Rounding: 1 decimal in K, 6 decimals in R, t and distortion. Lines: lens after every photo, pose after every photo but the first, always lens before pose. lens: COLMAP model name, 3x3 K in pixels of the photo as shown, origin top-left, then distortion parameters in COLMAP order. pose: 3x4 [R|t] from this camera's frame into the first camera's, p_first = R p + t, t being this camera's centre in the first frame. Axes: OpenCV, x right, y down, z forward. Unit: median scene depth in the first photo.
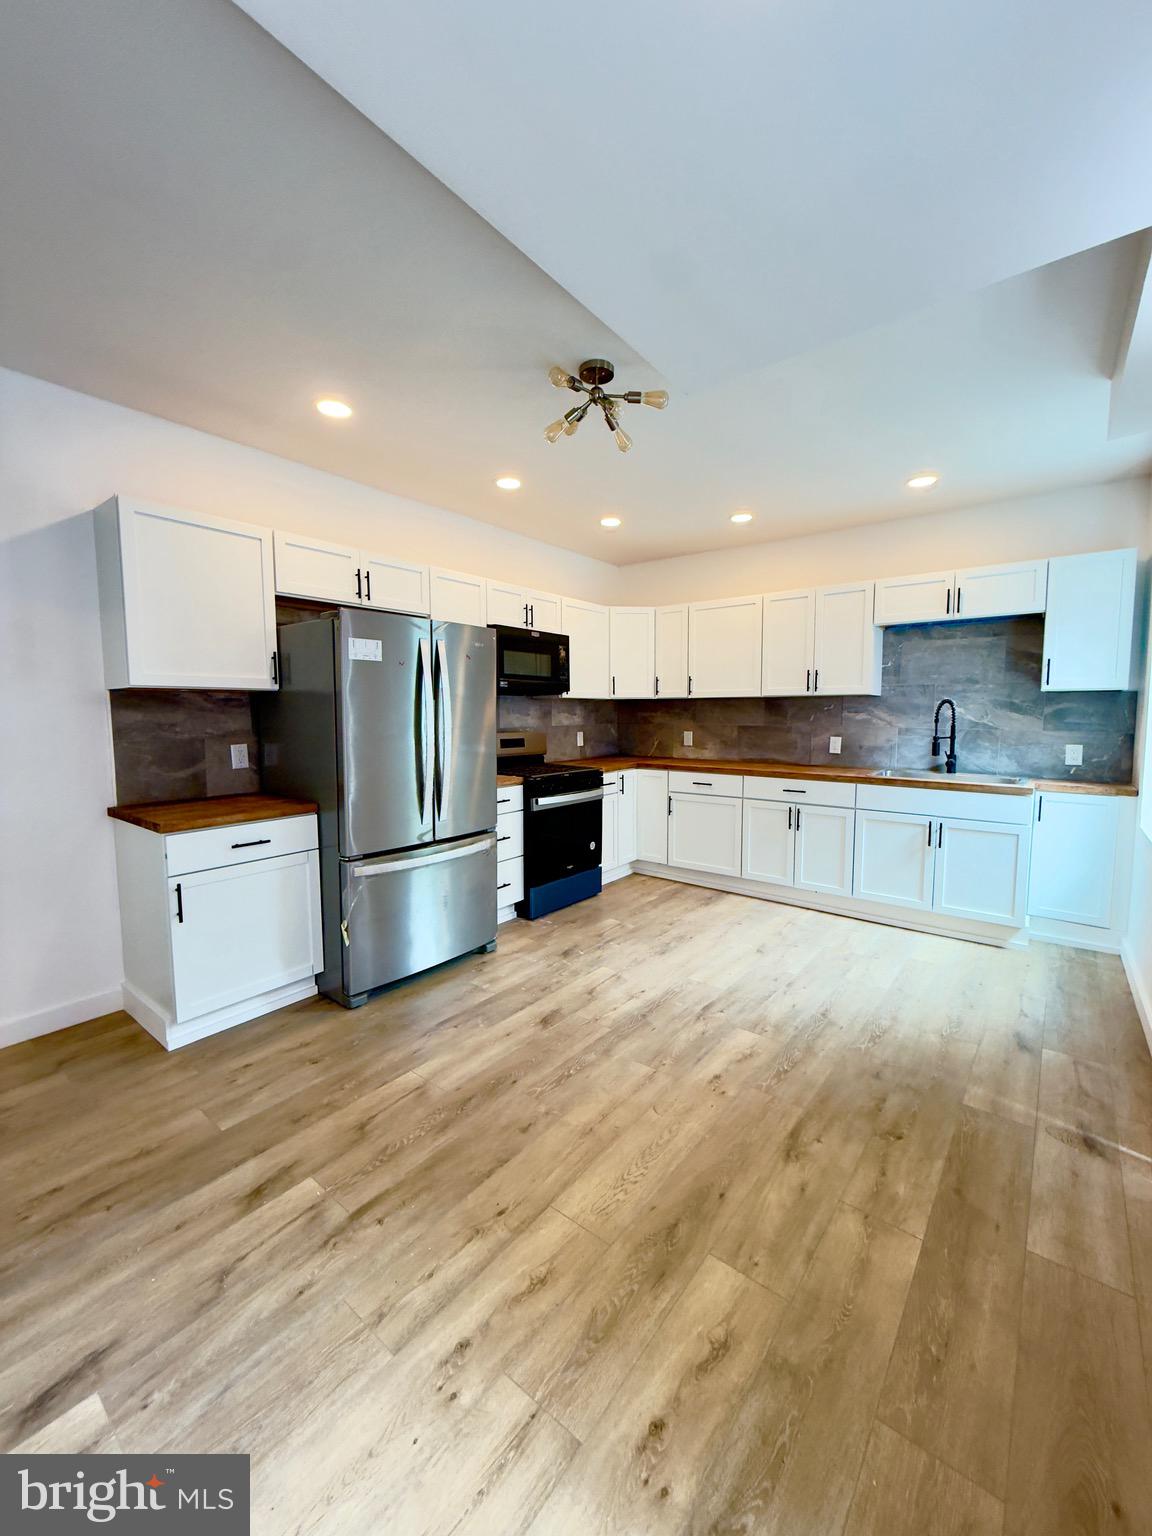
lens RADIAL K [[608.8, 0, 589.6], [0, 608.8, 771.8], [0, 0, 1]] dist [-0.000894, 0.000344]
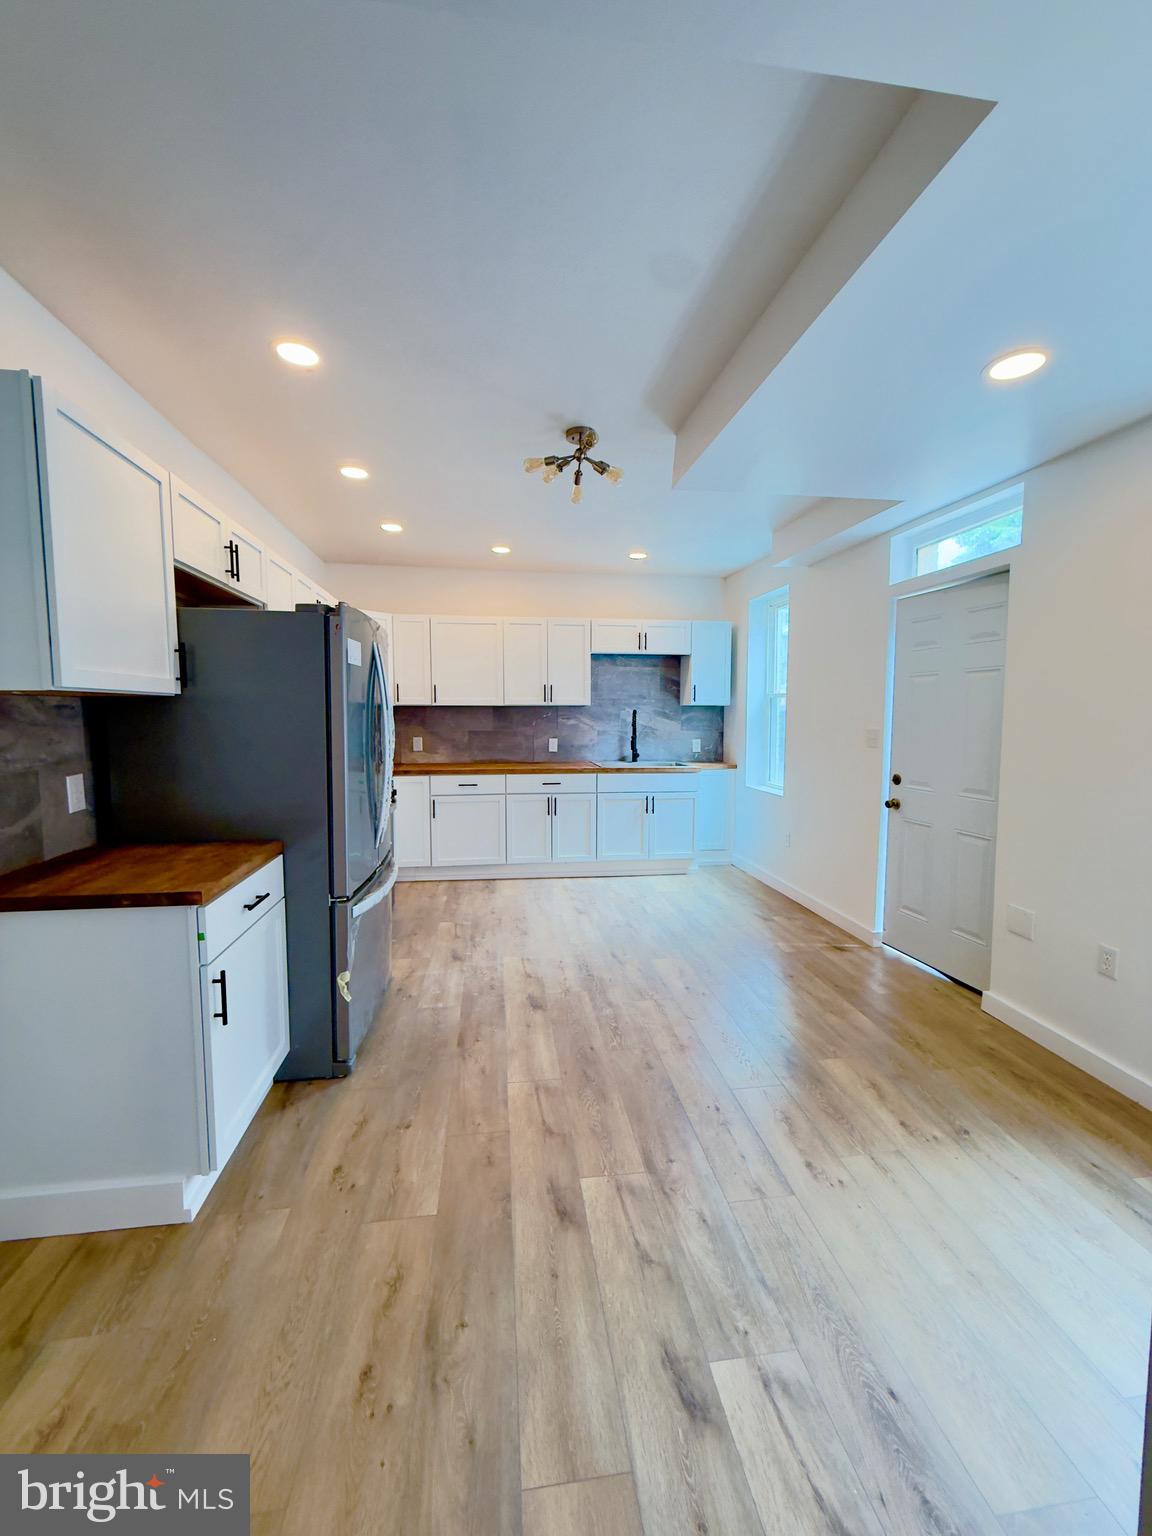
lens RADIAL K [[608.8, 0, 571.5], [0, 608.8, 773.6], [0, 0, 1]] dist [-0.000894, 0.000344]
pose [[0.694880, -0.069378, 0.715771, -0.721049], [0.068464, 0.997197, 0.030191, -0.032057], [-0.715859, 0.028026, 0.697682, 0.167837]]
